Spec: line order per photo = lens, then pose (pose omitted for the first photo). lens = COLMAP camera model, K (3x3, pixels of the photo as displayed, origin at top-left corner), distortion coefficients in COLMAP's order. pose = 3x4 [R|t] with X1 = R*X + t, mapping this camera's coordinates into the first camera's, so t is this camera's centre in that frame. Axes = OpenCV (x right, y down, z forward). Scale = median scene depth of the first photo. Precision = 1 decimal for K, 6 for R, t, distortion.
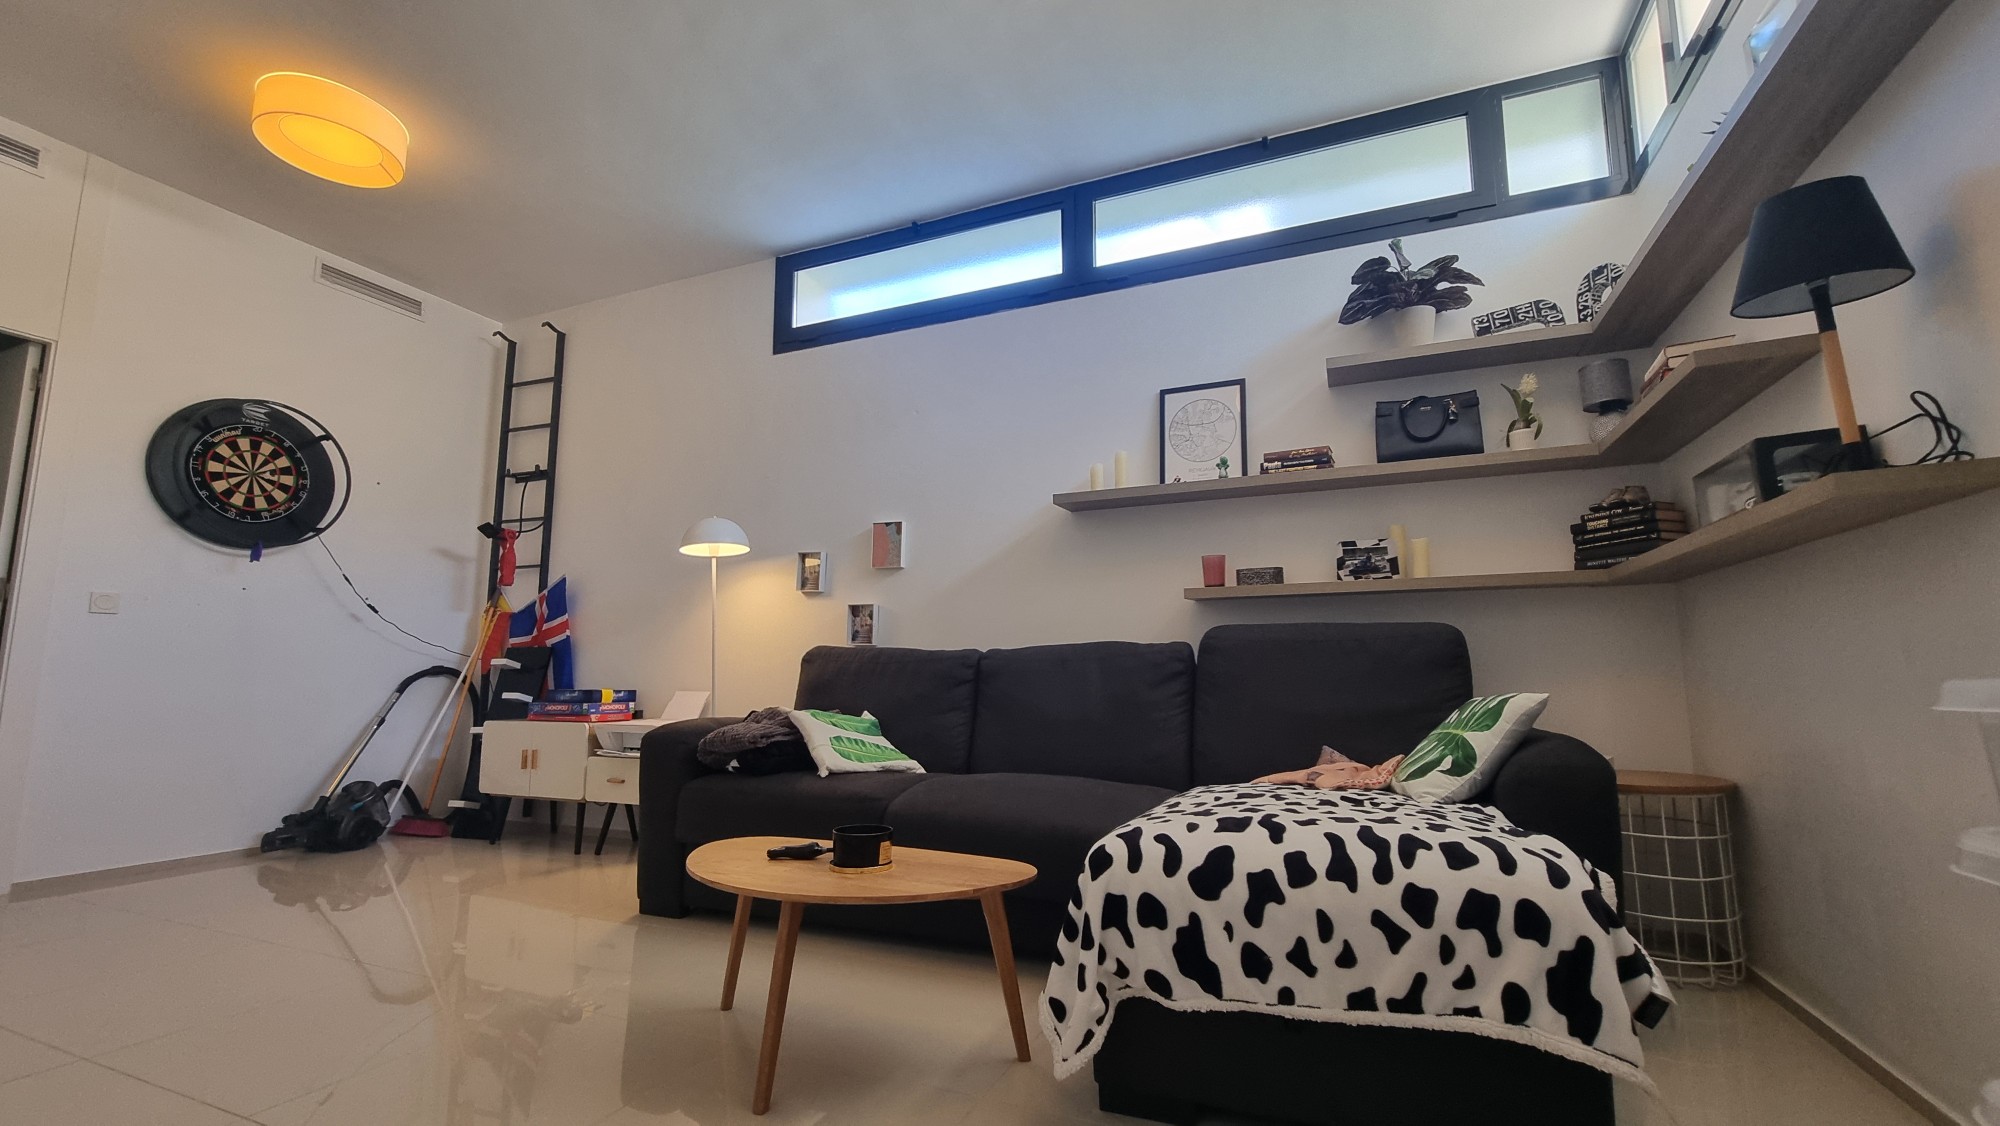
lens RADIAL K [[828.4, 0, 1007.0], [0, 828.4, 575.9], [0, 0, 1]] dist [-0.004064, 0.000580]
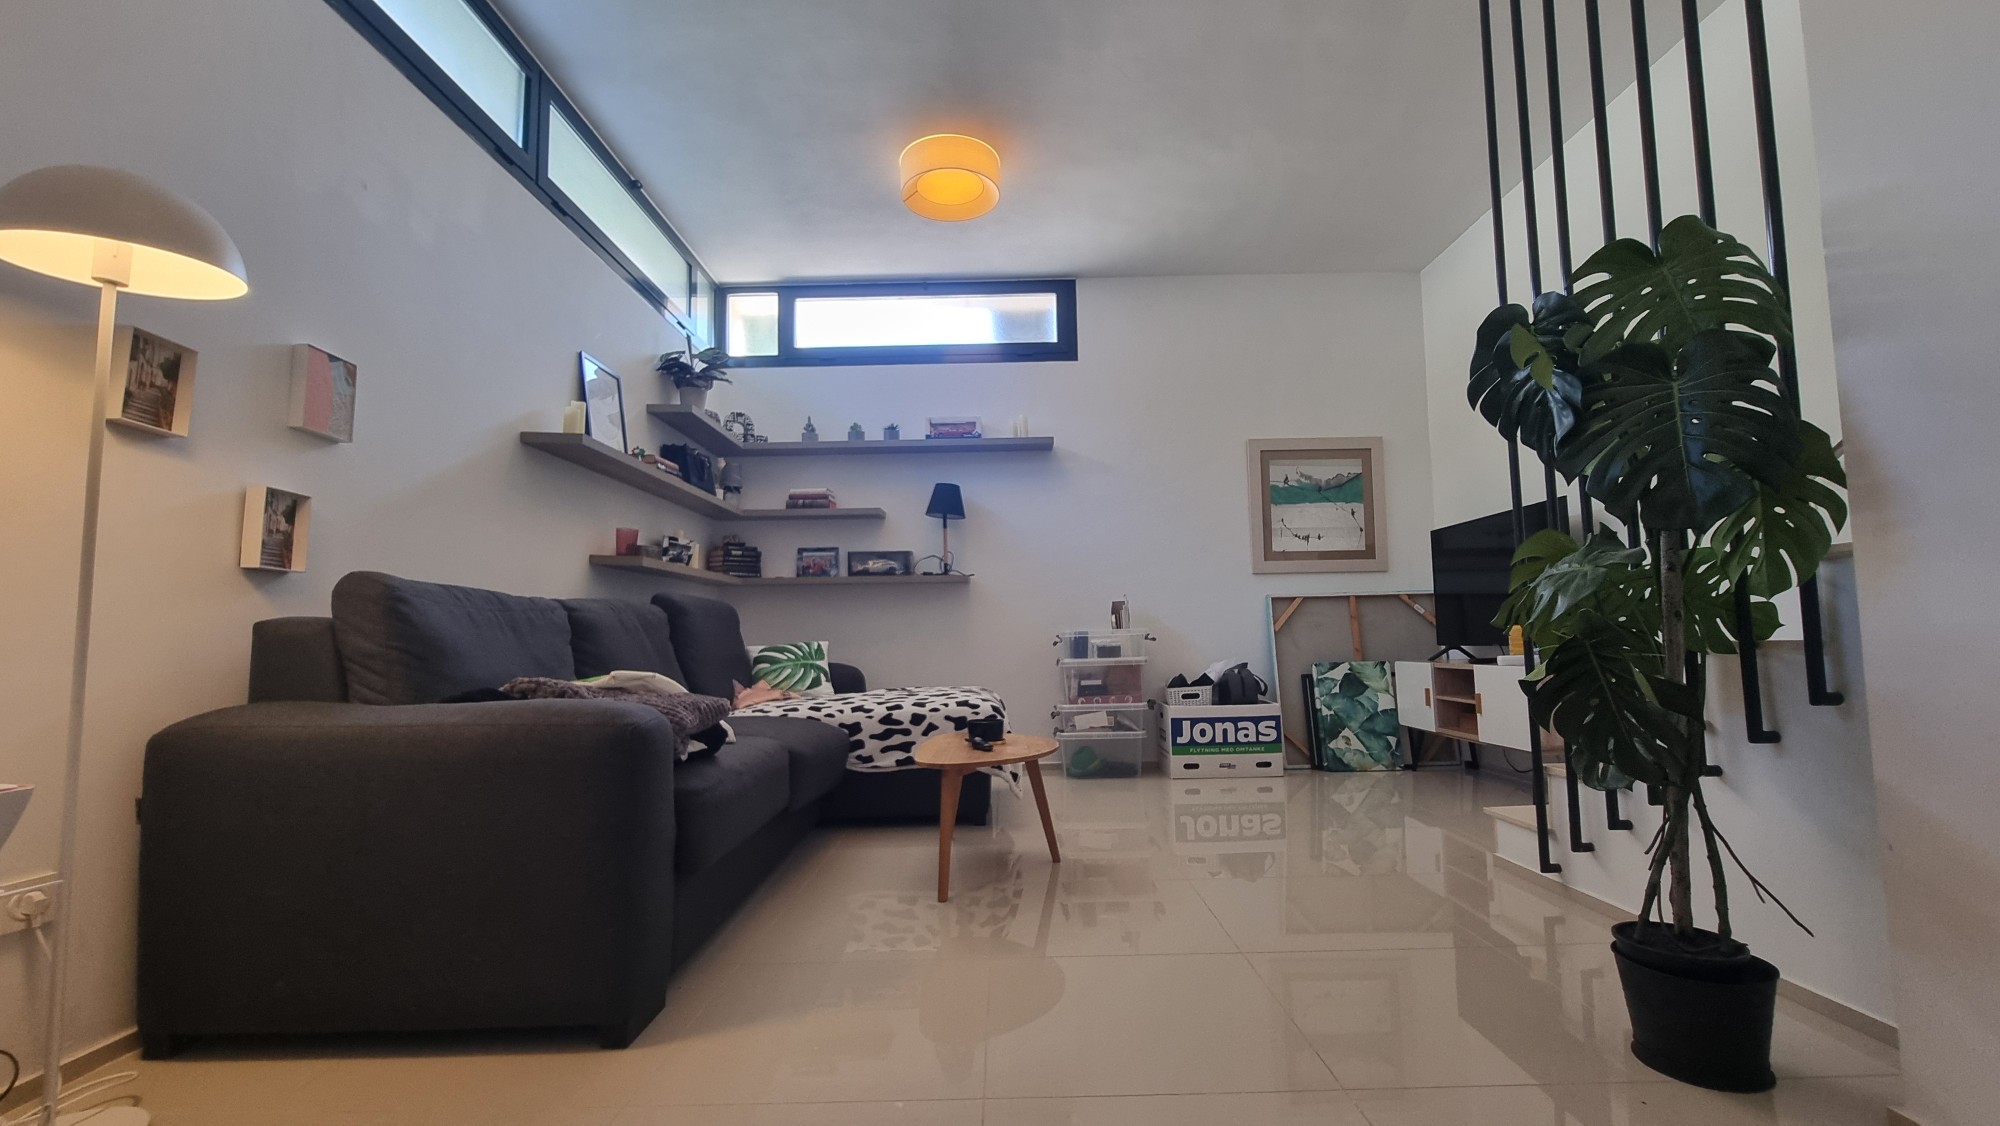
lens RADIAL K [[824.4, 0, 1013.2], [0, 824.4, 574.9], [0, 0, 1]] dist [0.007879, 0.000307]
pose [[-0.397645, 0.076708, 0.914327, -1.069291], [-0.096572, 0.987466, -0.124843, 0.138022], [-0.912443, -0.137941, -0.385253, 1.012683]]
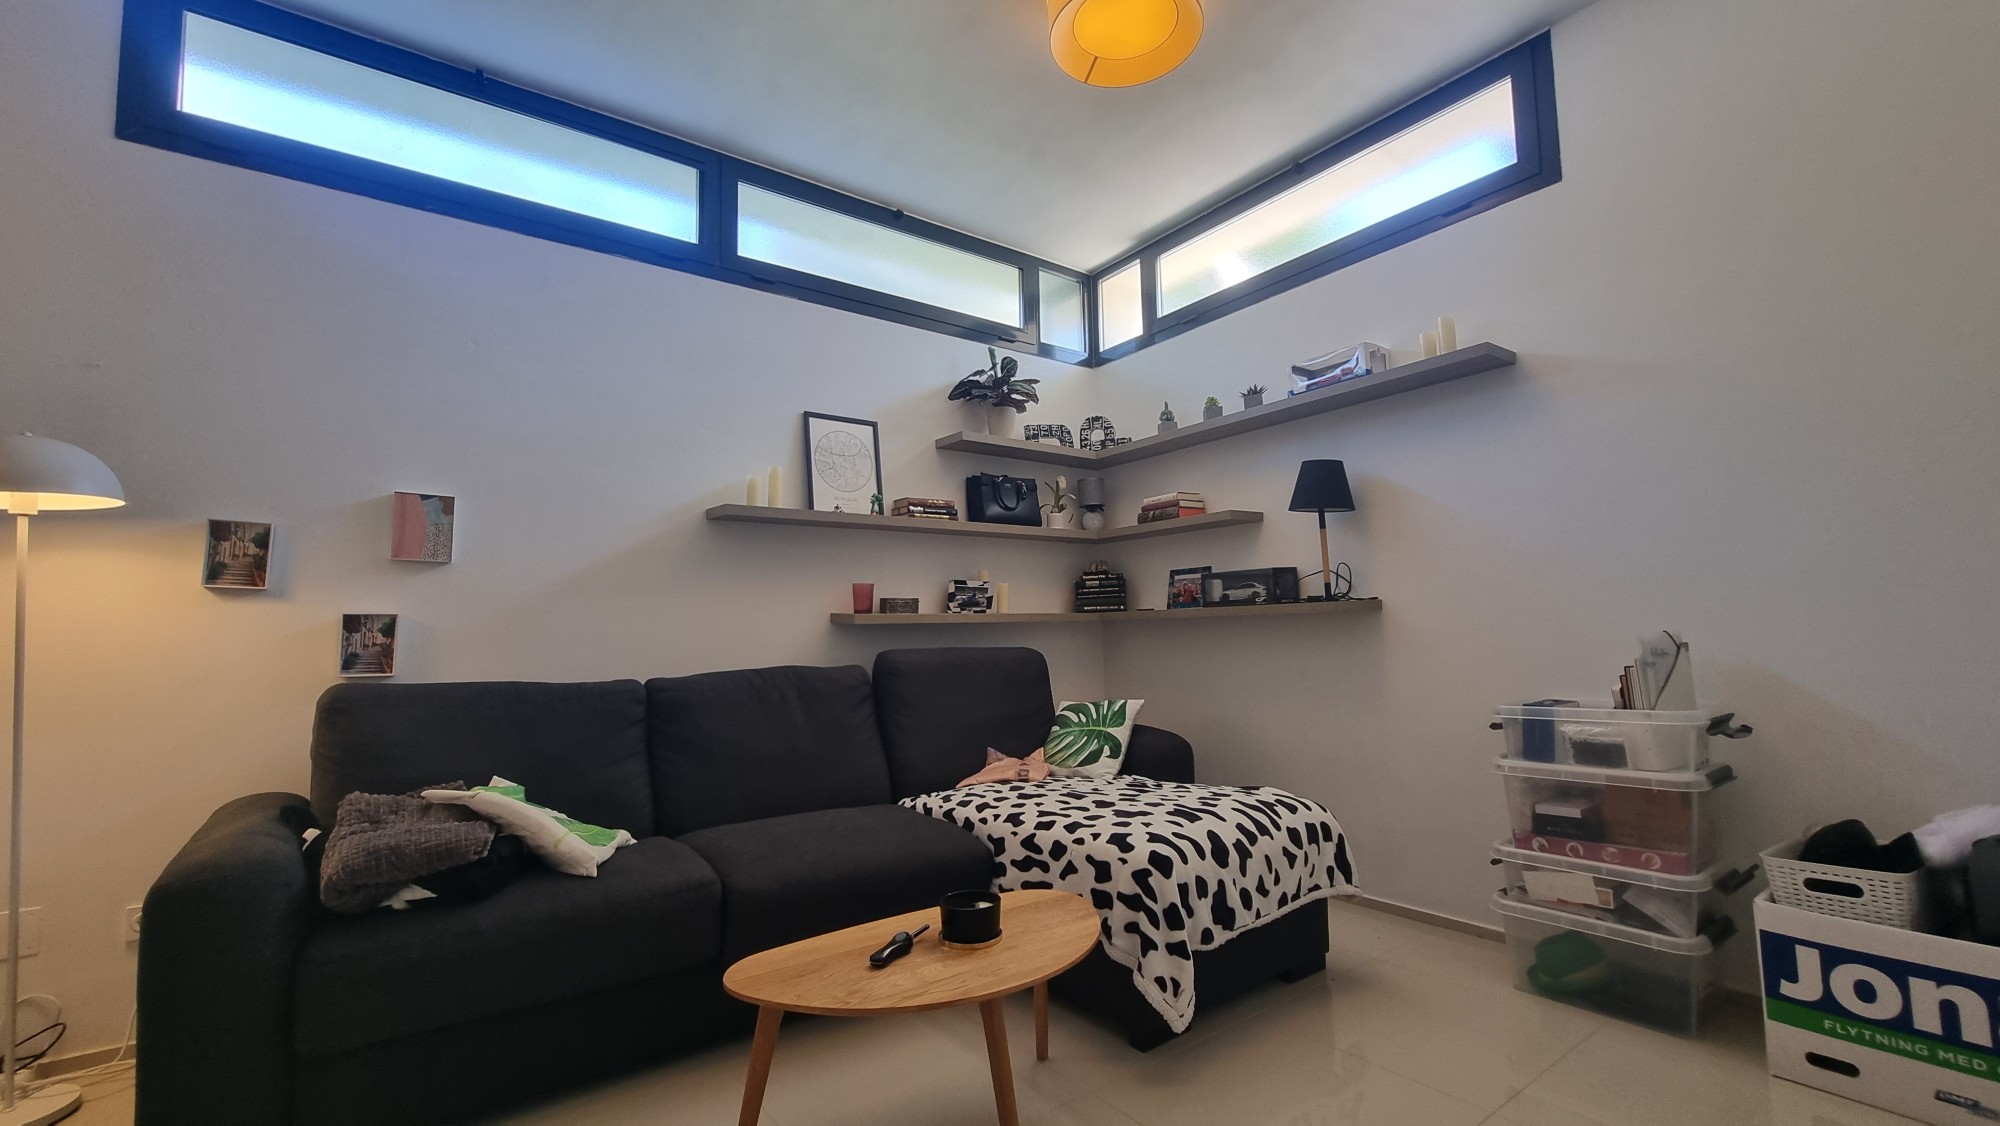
lens RADIAL K [[828.4, 0, 1007.0], [0, 828.4, 575.9], [0, 0, 1]] dist [-0.004064, 0.000580]
pose [[0.502897, 0.053051, 0.862717, -0.633724], [-0.085700, 0.996257, -0.011306, -0.040550], [-0.860087, -0.068249, 0.505561, 0.311442]]
